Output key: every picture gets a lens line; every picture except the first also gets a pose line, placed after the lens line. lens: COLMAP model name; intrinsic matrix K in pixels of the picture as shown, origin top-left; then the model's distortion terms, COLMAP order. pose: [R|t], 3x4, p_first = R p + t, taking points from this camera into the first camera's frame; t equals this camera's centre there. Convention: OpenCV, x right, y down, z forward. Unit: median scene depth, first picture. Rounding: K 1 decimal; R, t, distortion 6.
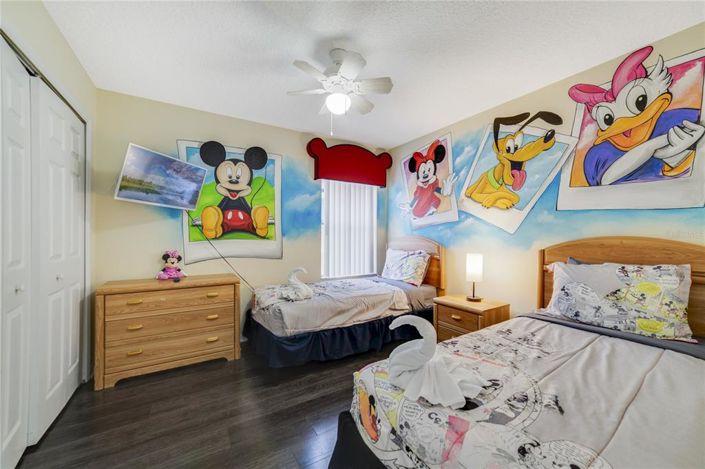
lens RADIAL K [[273.4, 0, 354.4], [0, 273.4, 234.5], [0, 0, 1]] dist [-0.020514, 0.008487]
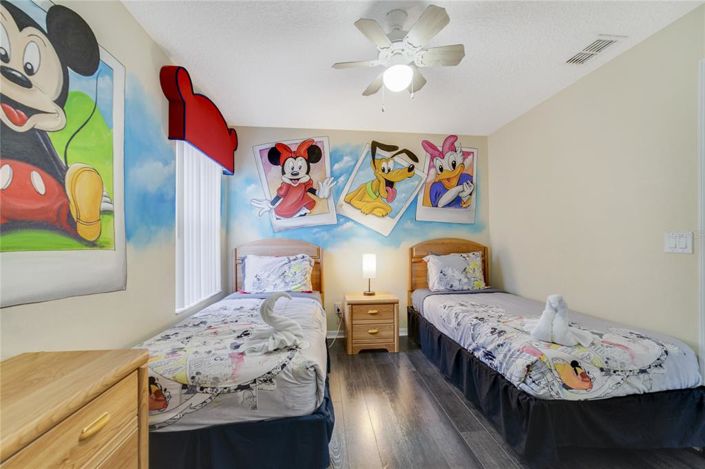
lens RADIAL K [[273.4, 0, 354.4], [0, 273.4, 234.5], [0, 0, 1]] dist [-0.020514, 0.008487]
pose [[0.446287, 0.008126, 0.894853, -0.539755], [0.000737, 0.999955, -0.009448, 0.000590], [-0.894889, 0.004876, 0.446261, 0.477719]]
